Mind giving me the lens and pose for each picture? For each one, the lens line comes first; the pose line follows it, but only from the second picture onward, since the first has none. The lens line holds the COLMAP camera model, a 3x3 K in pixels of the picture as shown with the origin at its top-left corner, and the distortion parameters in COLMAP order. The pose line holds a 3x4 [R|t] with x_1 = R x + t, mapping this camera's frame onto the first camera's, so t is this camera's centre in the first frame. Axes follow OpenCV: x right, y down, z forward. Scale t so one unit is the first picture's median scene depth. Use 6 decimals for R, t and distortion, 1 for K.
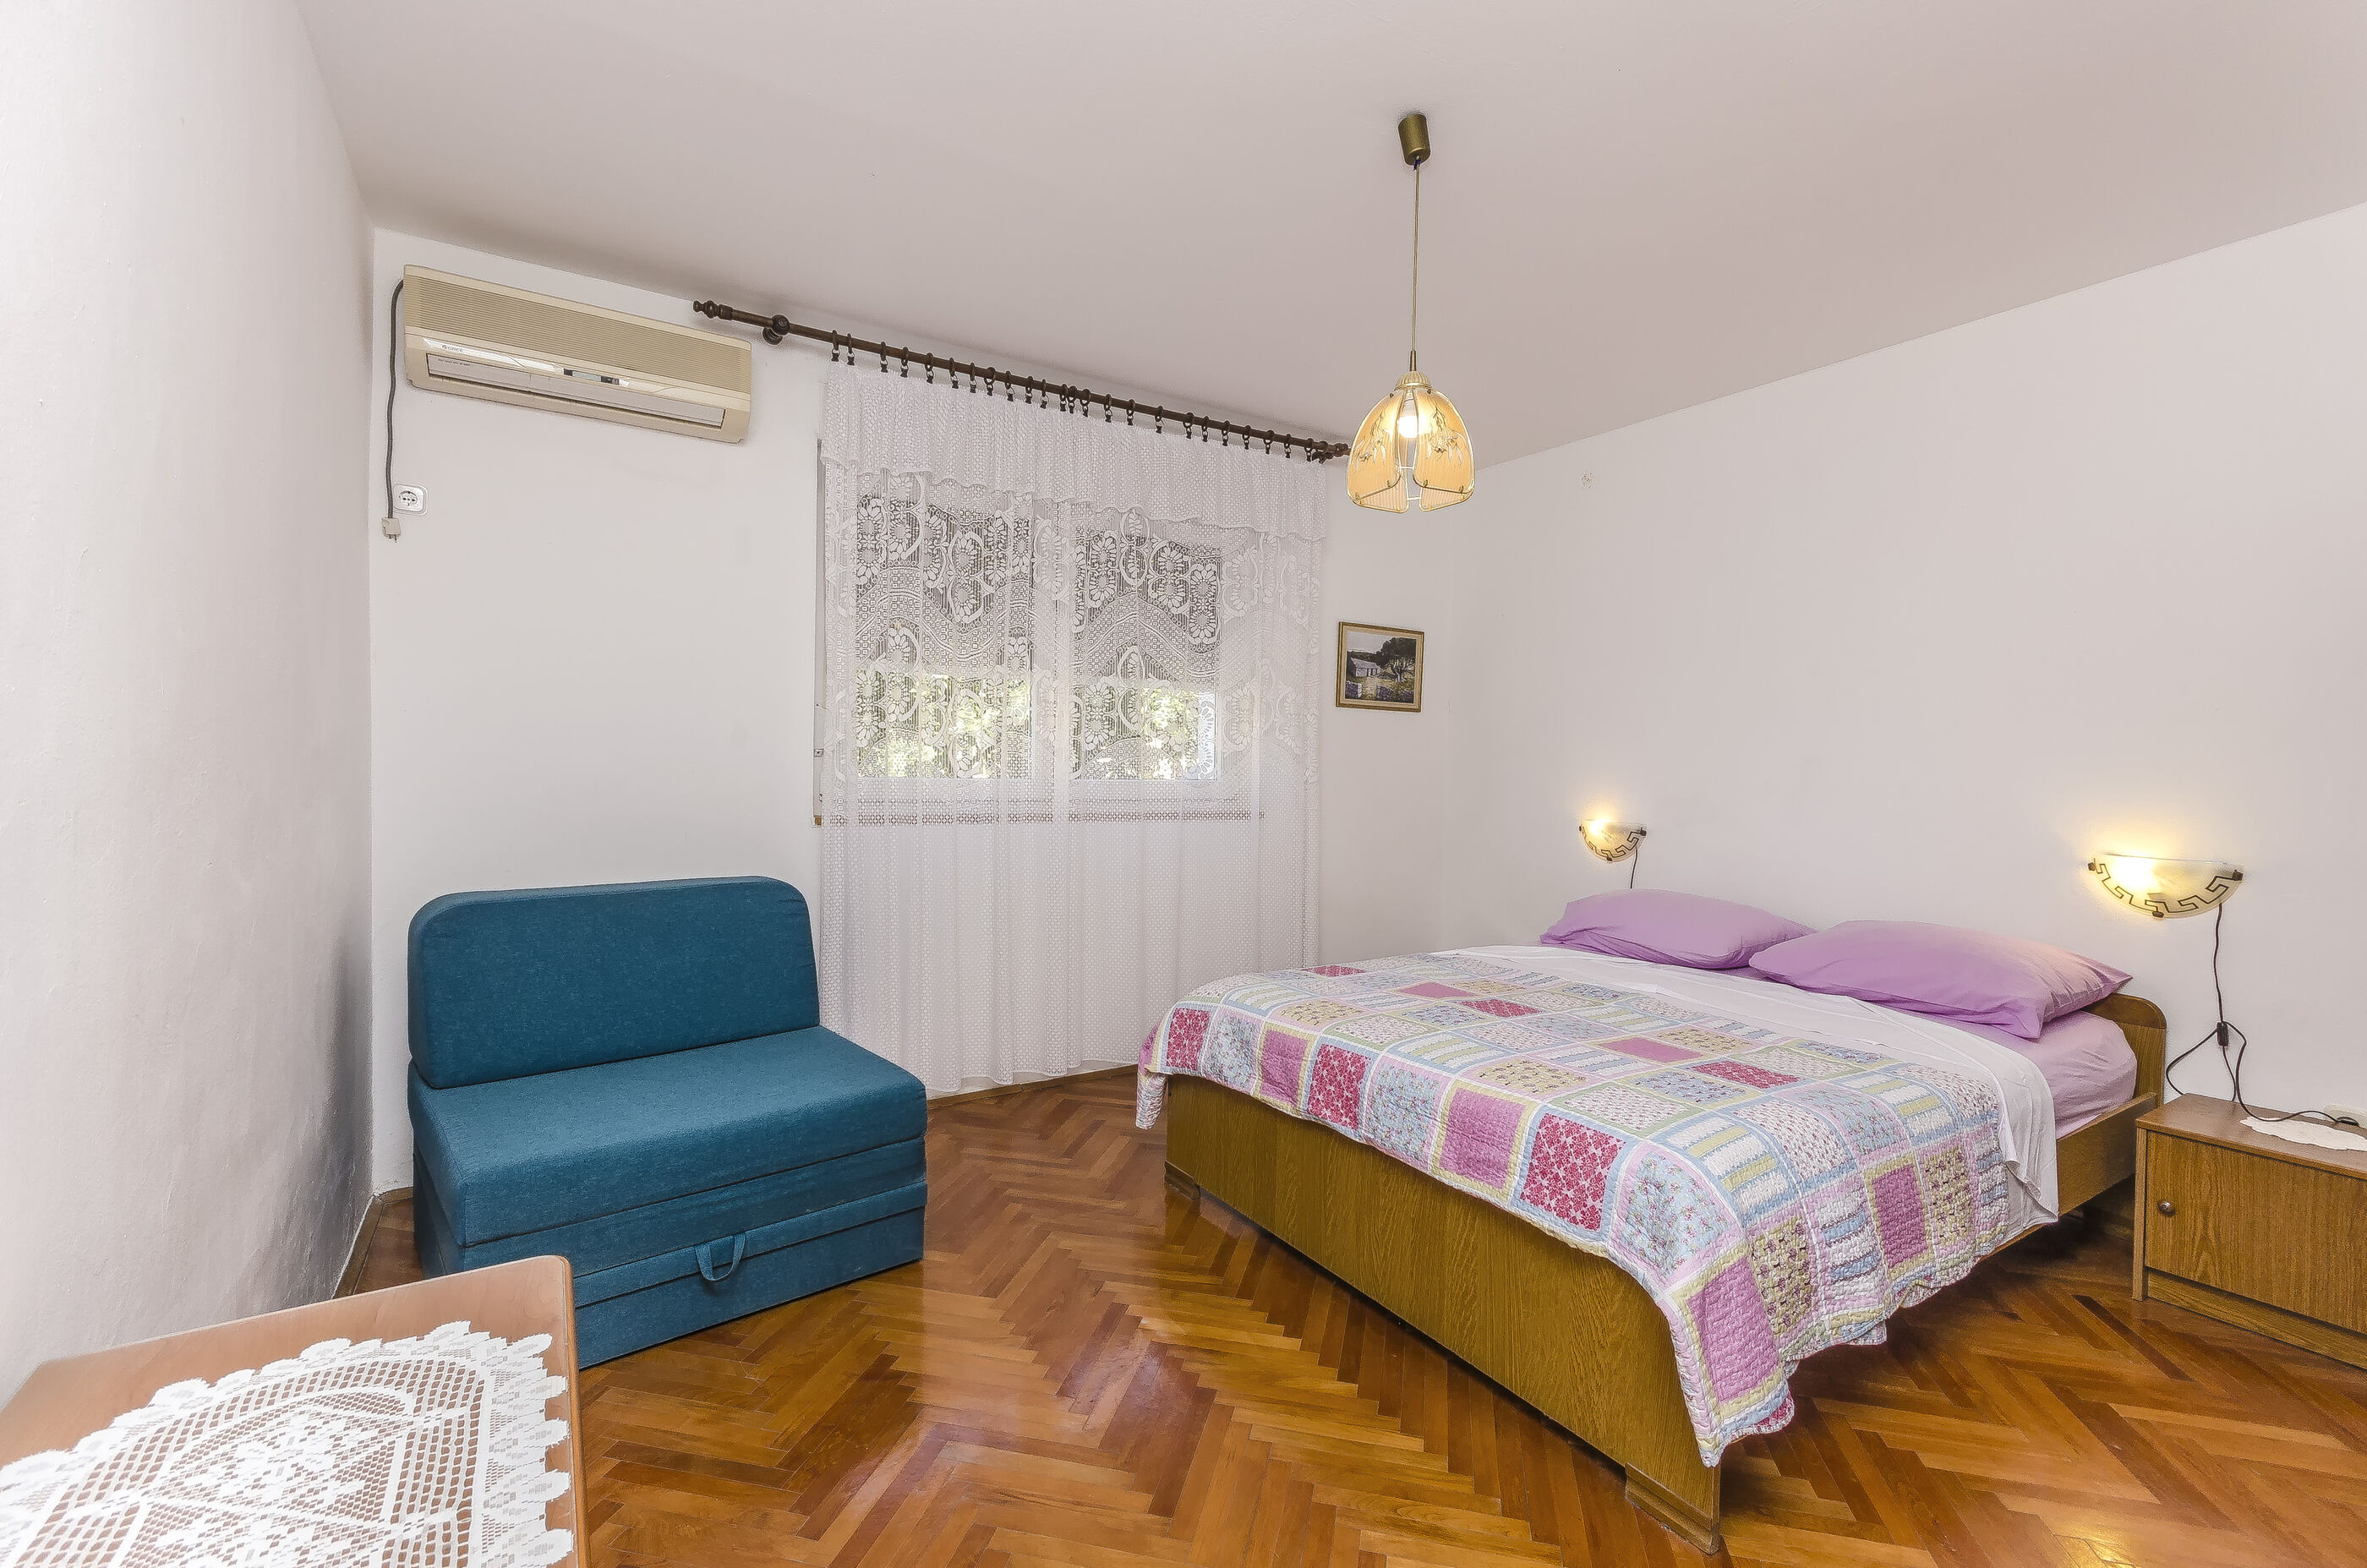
lens RADIAL K [[1028.6, 0, 1183.5], [0, 1028.6, 784.0], [0, 0, 1]] dist [0.003428, -0.000376]
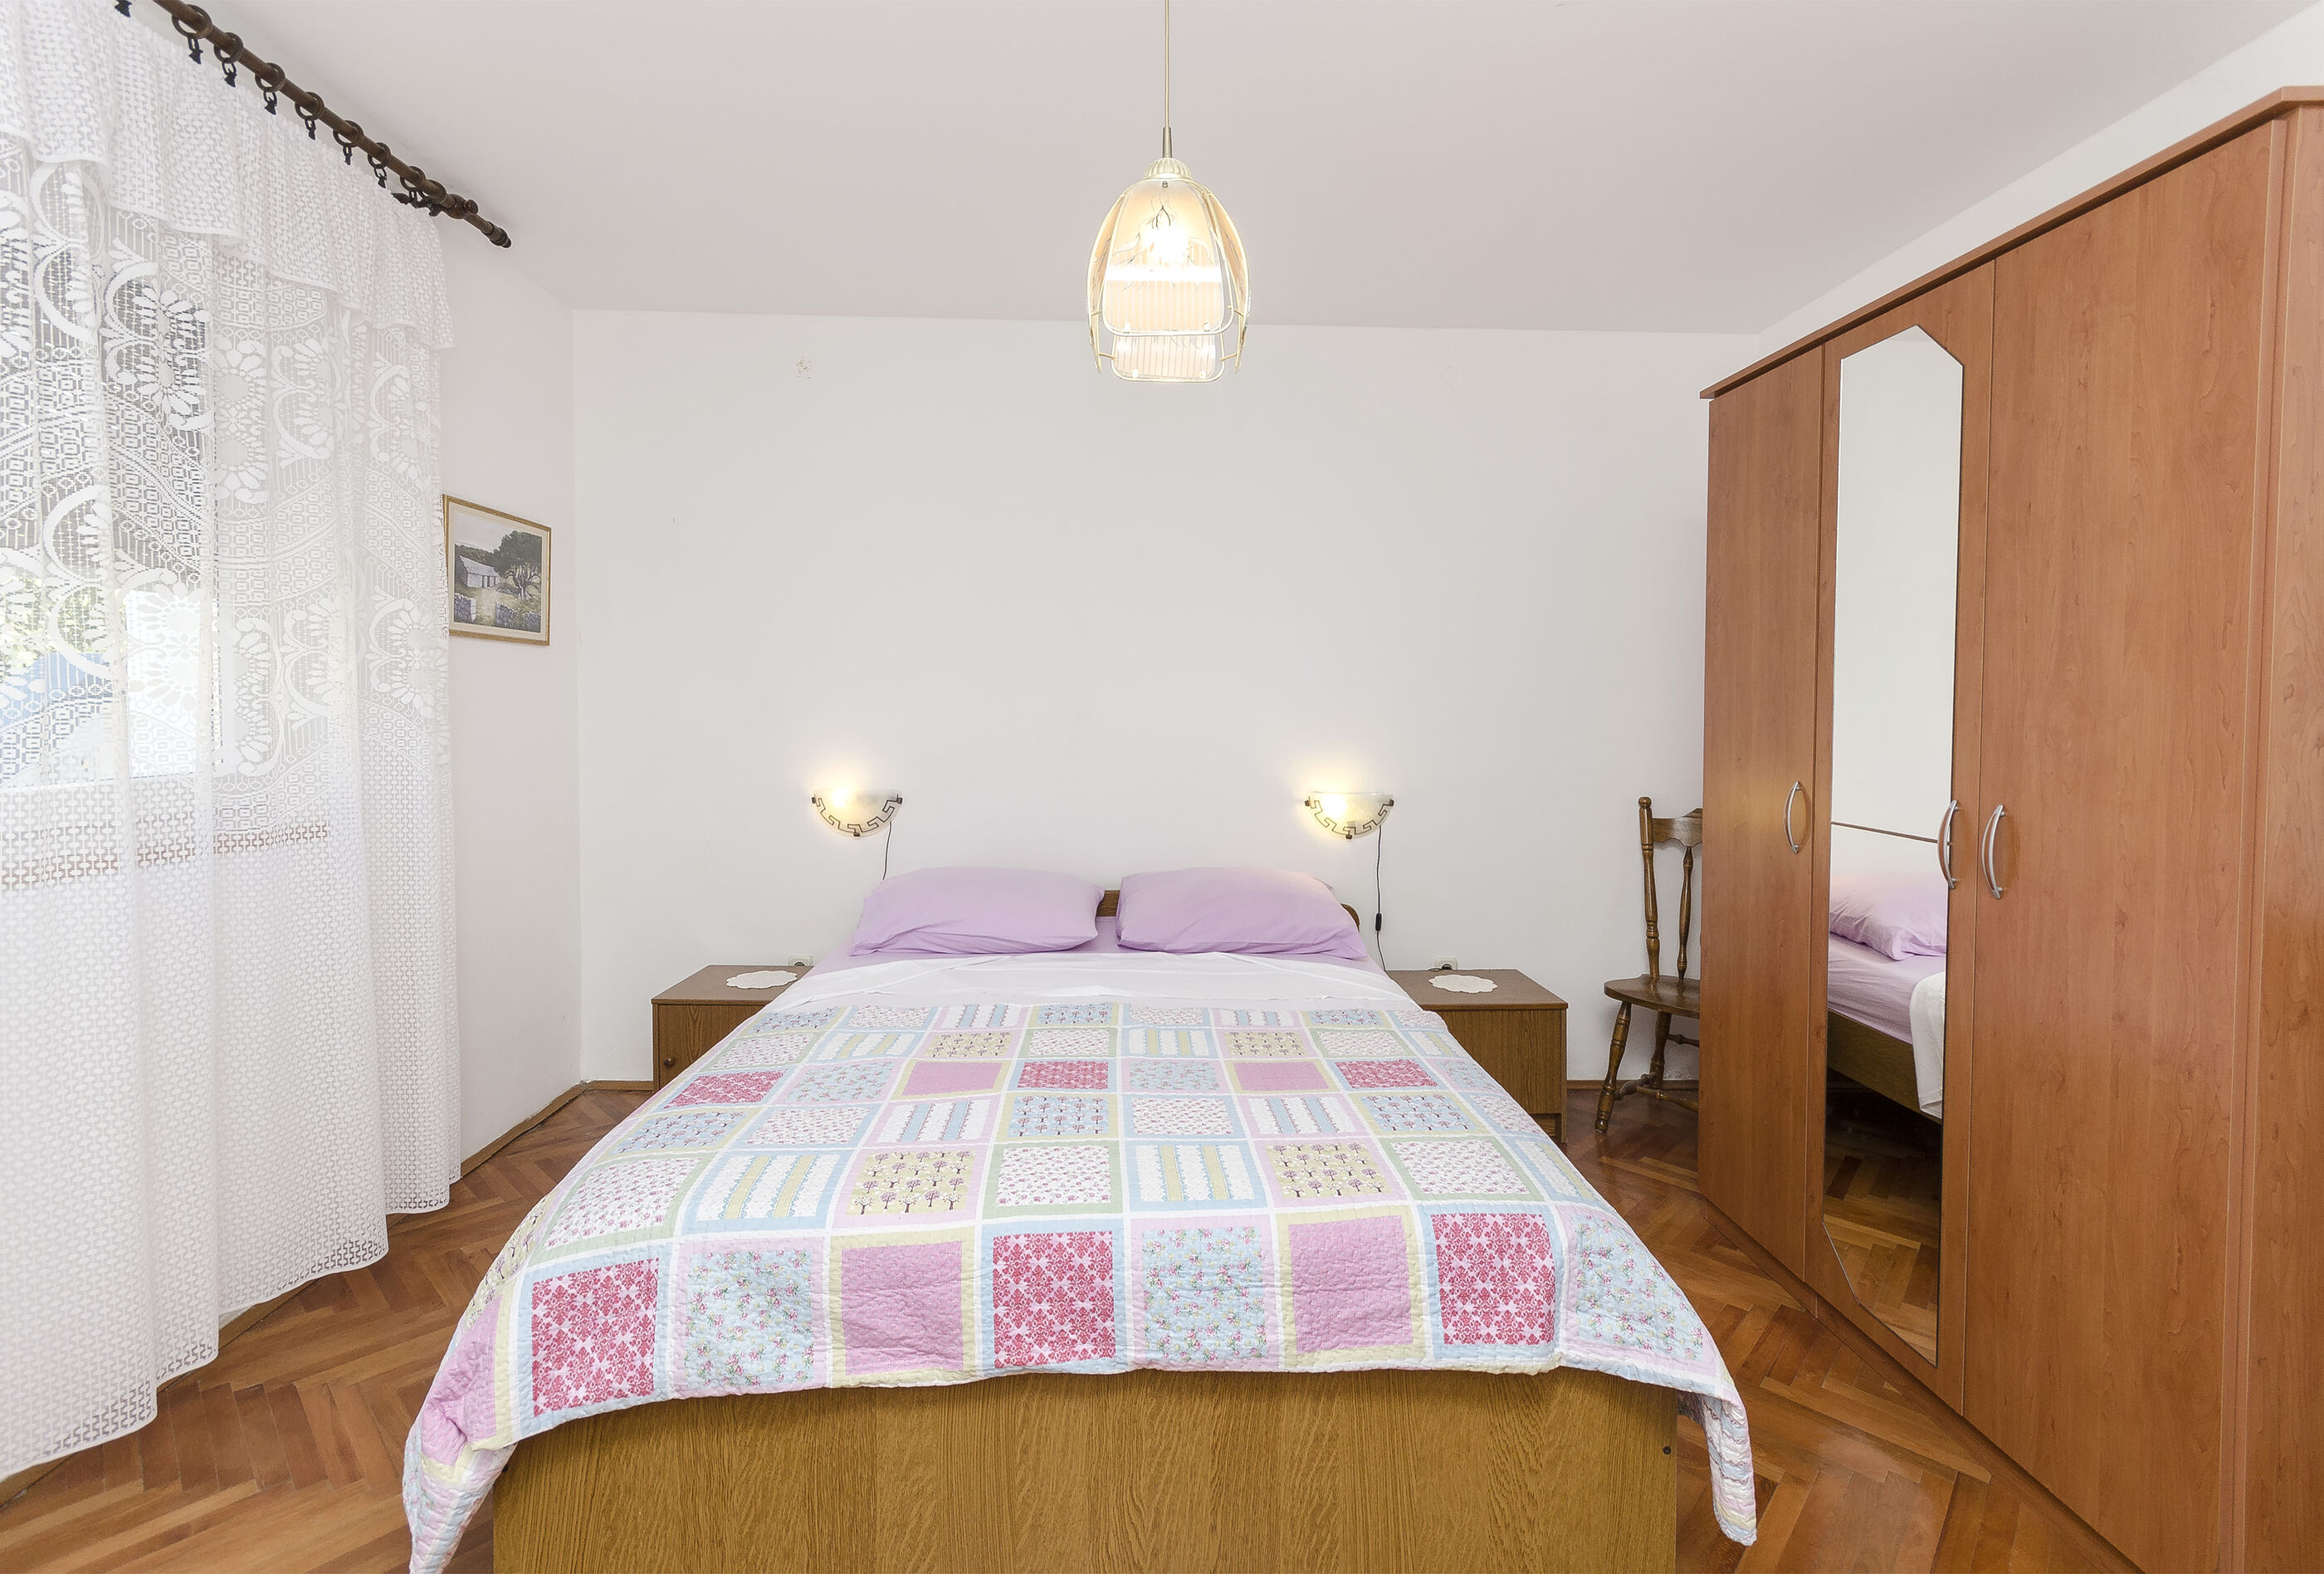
lens RADIAL K [[1051.7, 0, 1161.4], [0, 1051.7, 728.3], [0, 0, 1]] dist [0.004089, 0.000257]
pose [[0.505449, -0.034792, 0.862155, -0.286108], [0.019107, 0.999393, 0.029129, -0.049439], [-0.862645, 0.001750, 0.505807, 0.528448]]
